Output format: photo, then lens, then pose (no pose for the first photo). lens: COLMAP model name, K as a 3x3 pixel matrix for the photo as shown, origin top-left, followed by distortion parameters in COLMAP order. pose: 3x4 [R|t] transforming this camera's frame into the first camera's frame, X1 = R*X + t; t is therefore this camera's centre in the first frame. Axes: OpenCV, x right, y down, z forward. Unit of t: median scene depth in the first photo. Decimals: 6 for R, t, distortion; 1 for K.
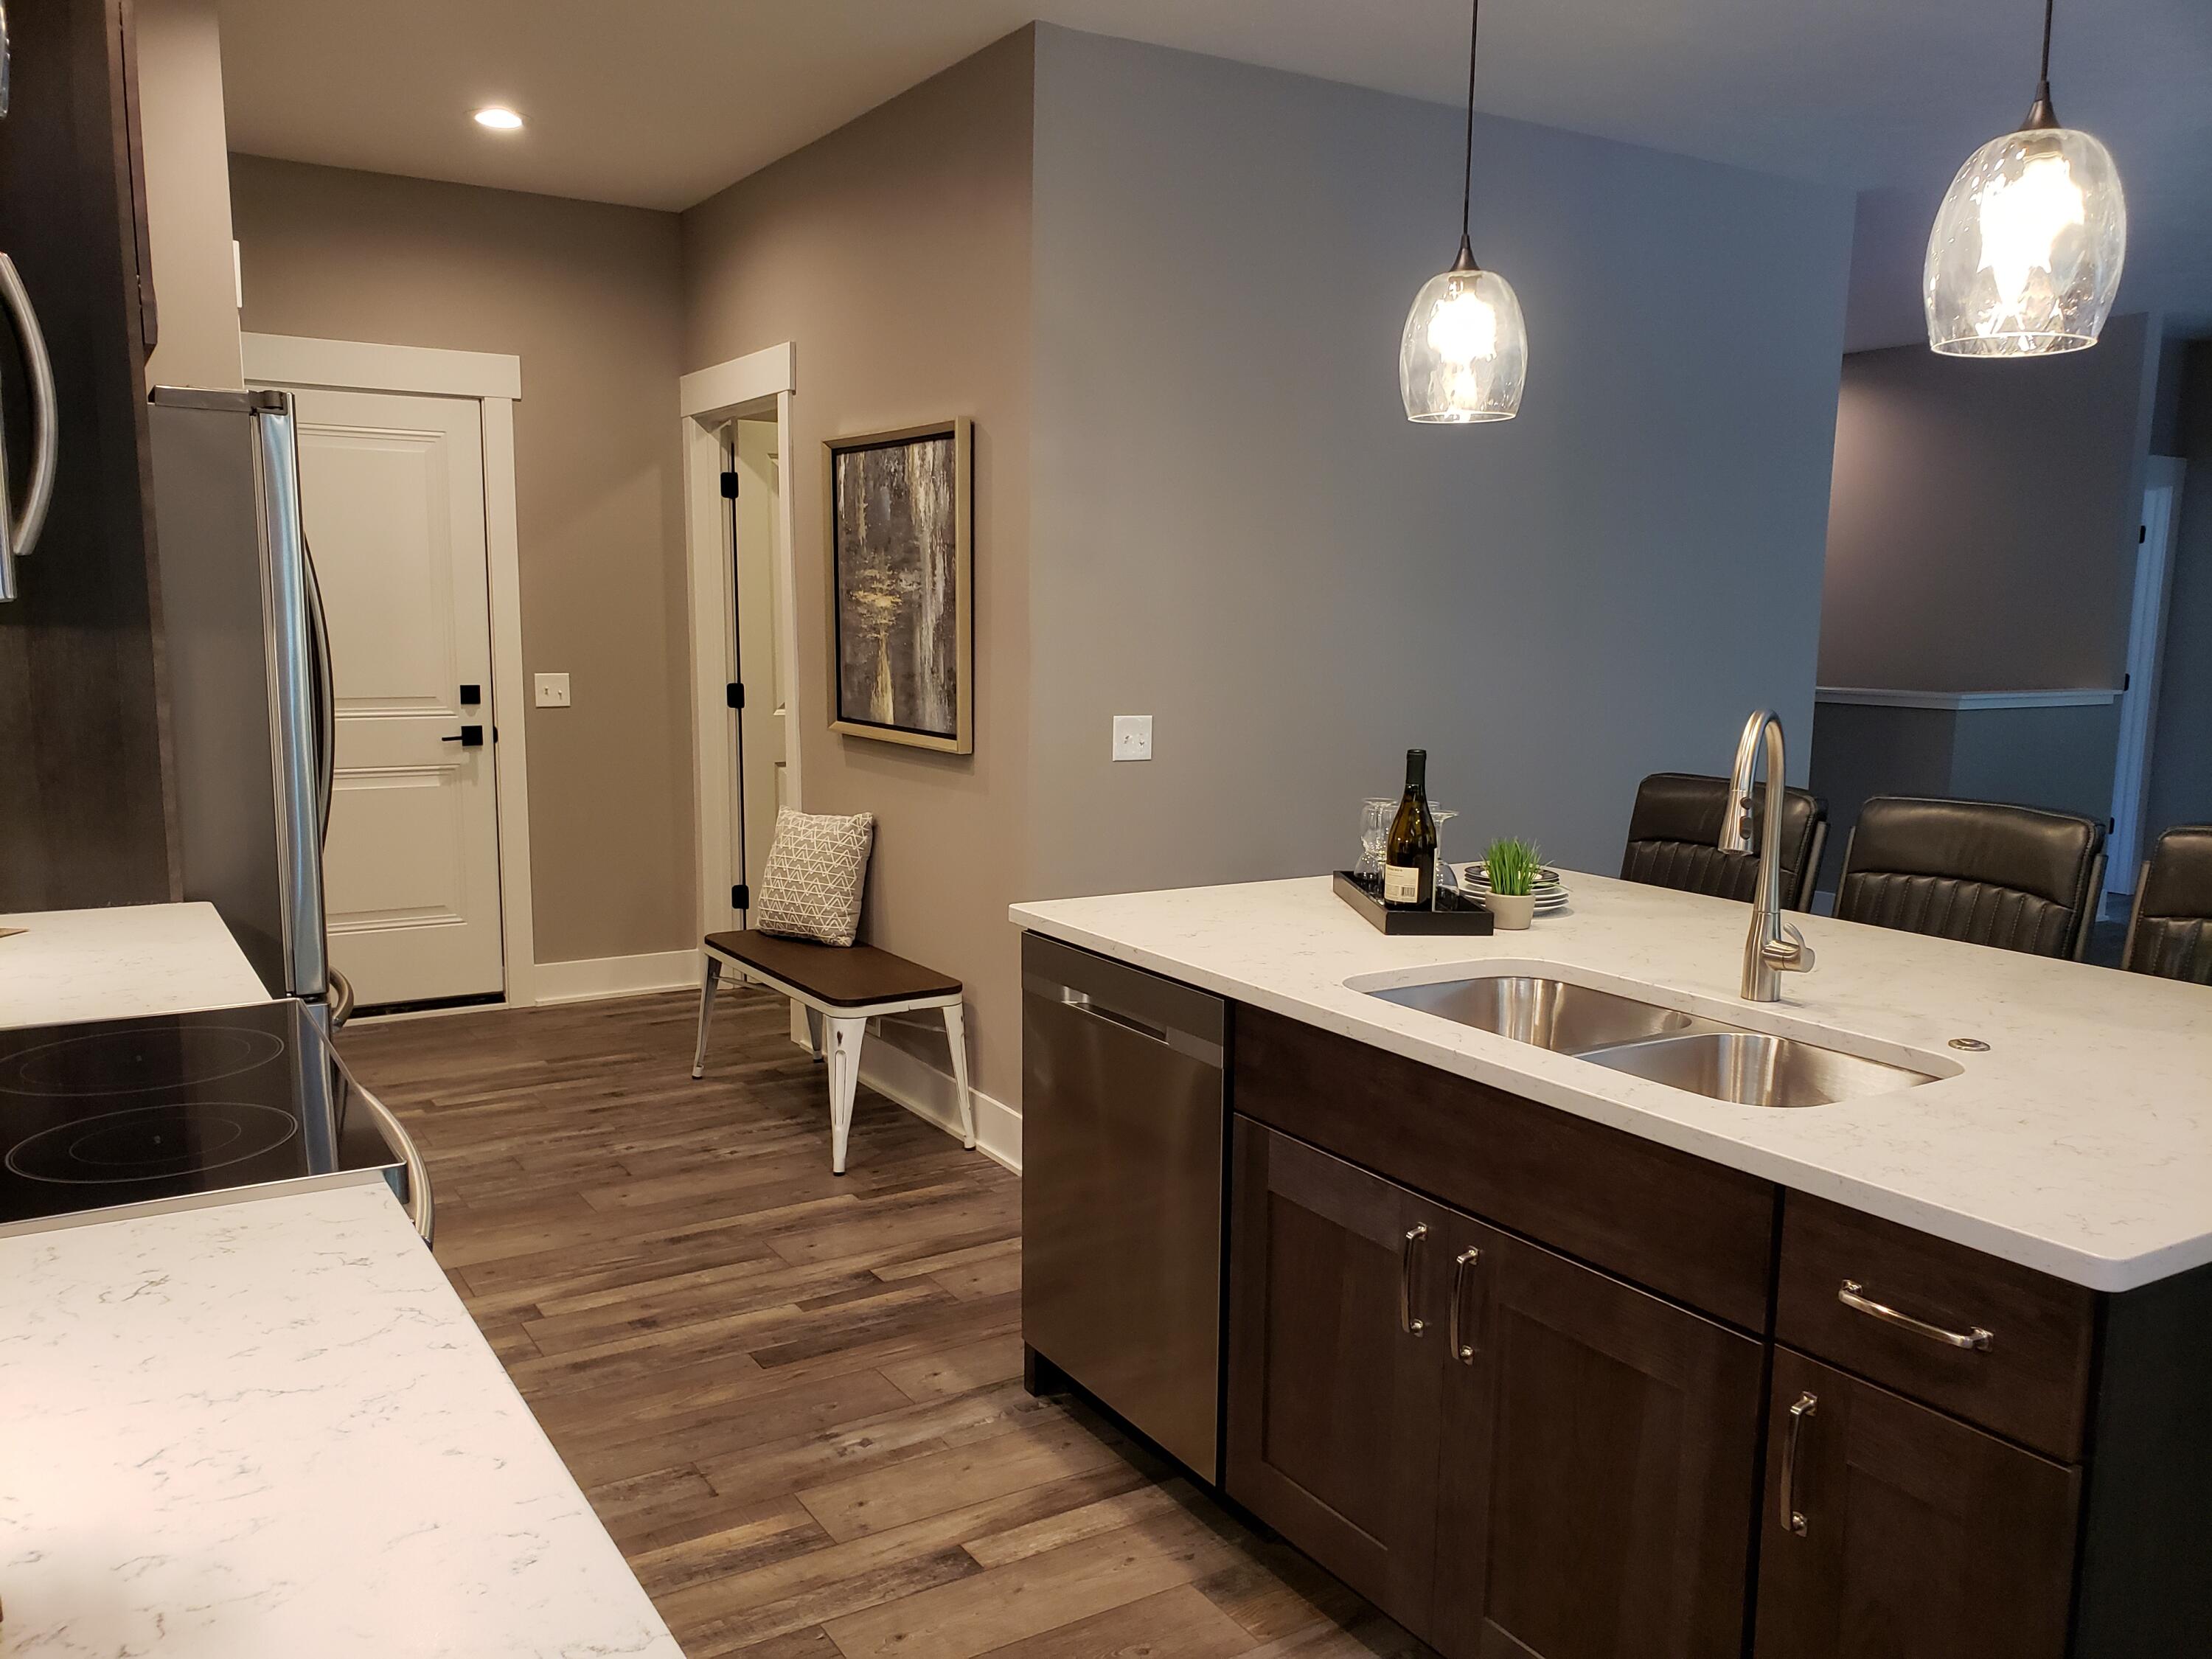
lens RADIAL K [[1746.9, 0, 1134.6], [0, 1746.9, 870.5], [0, 0, 1]] dist [0.048538, -0.002609]
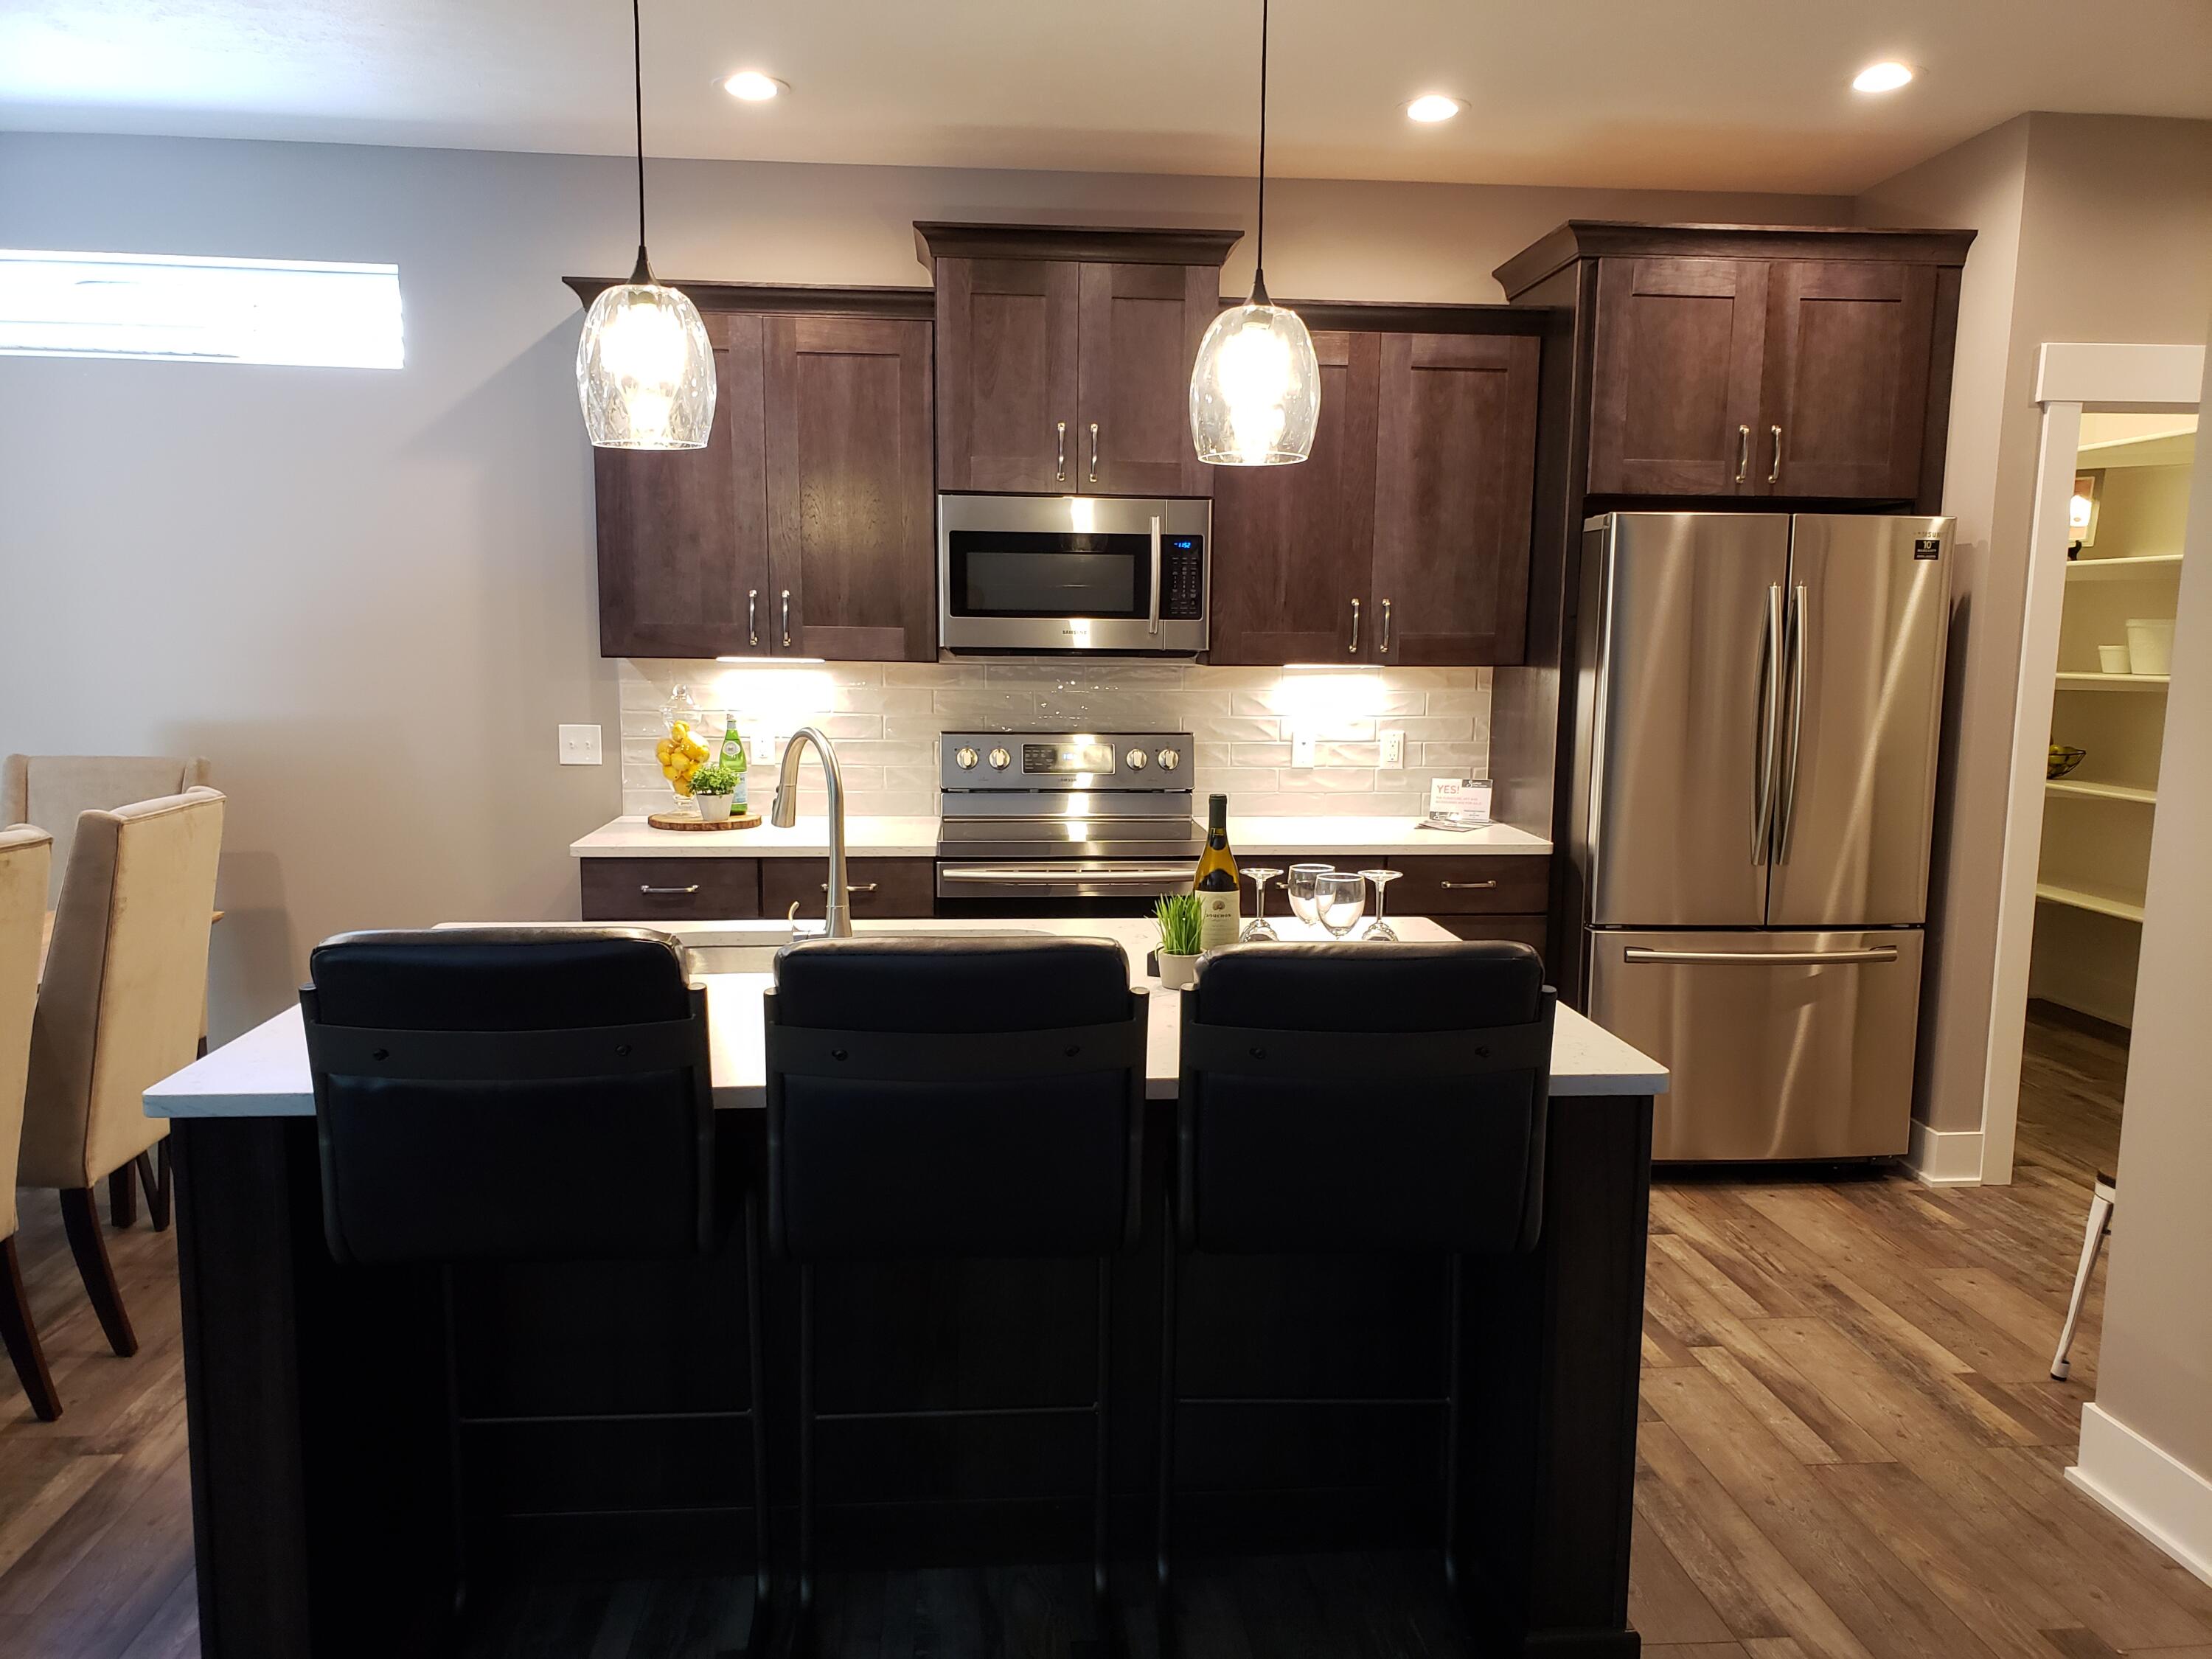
lens RADIAL K [[1746.9, 0, 1134.6], [0, 1746.9, 870.5], [0, 0, 1]] dist [0.048538, -0.002609]
pose [[-0.443370, 0.110999, -0.889439, 0.694920], [-0.158550, 0.966943, 0.199706, -0.141181], [0.882205, 0.229564, -0.411114, 0.887160]]
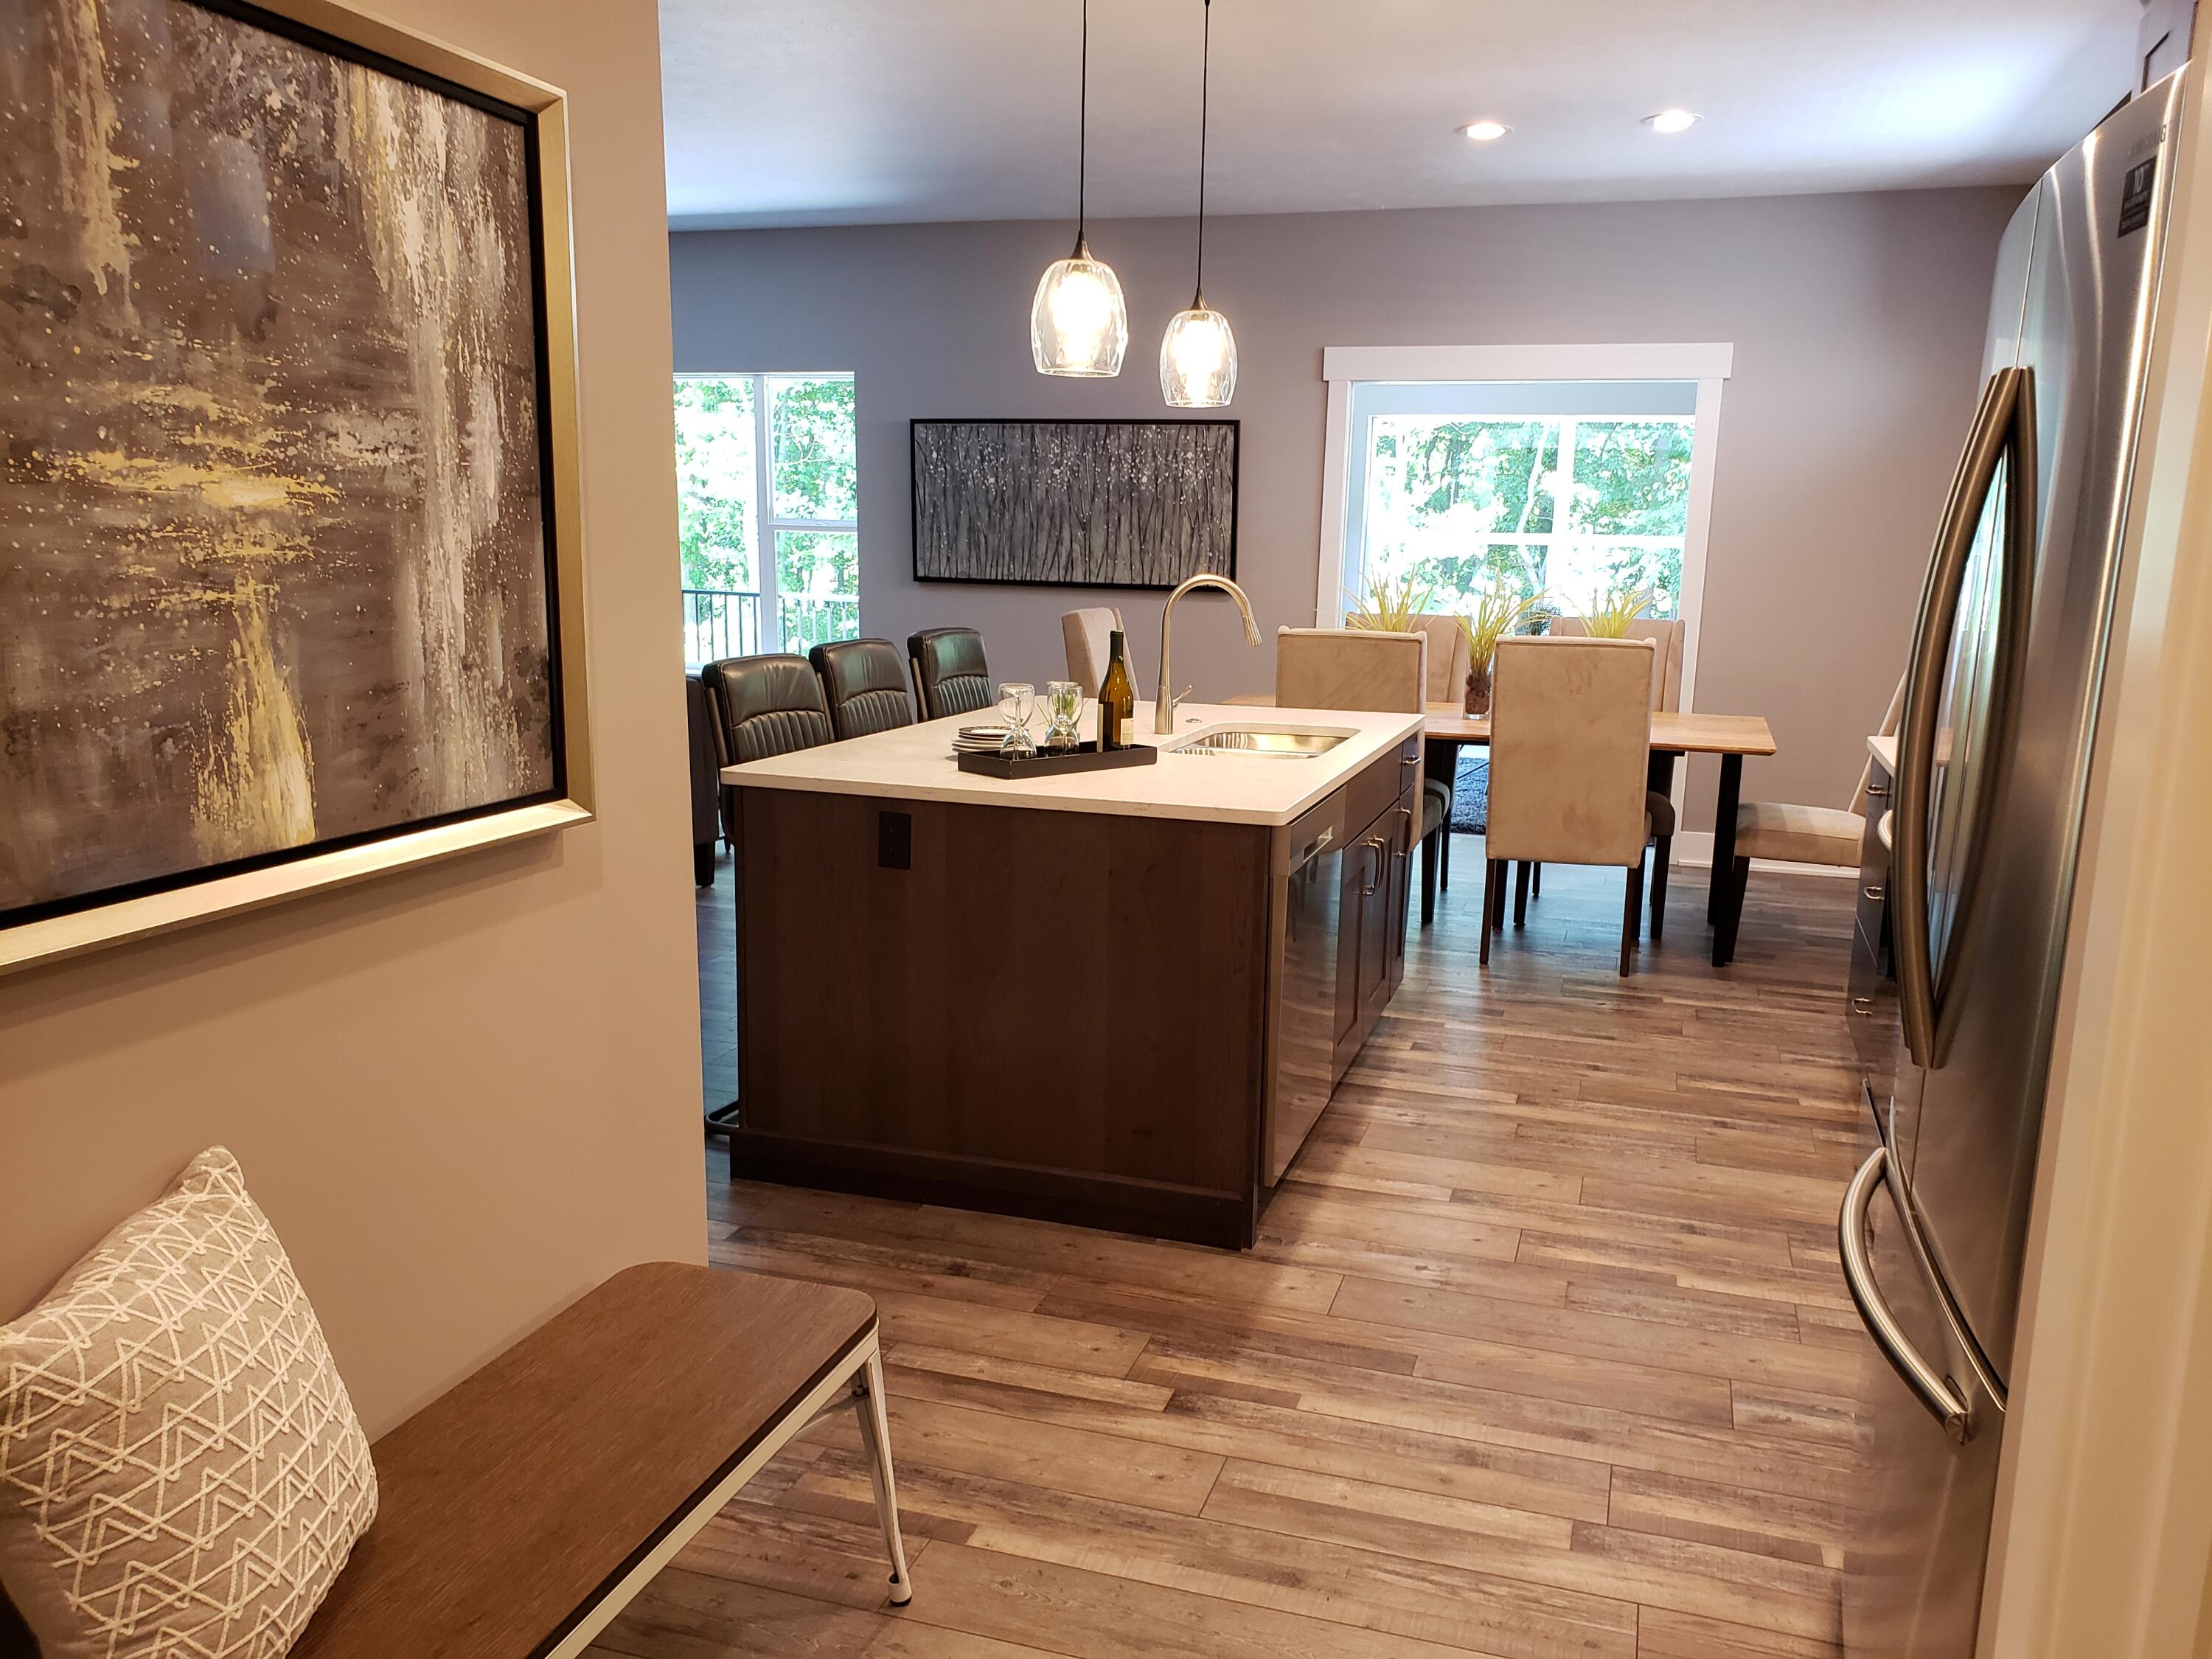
lens RADIAL K [[1746.9, 0, 1134.6], [0, 1746.9, 870.5], [0, 0, 1]] dist [0.048538, -0.002609]
pose [[-0.648852, -0.170954, 0.741462, -0.557509], [0.090722, 0.950104, 0.298449, -0.183812], [-0.755487, 0.260916, -0.600968, 1.179665]]
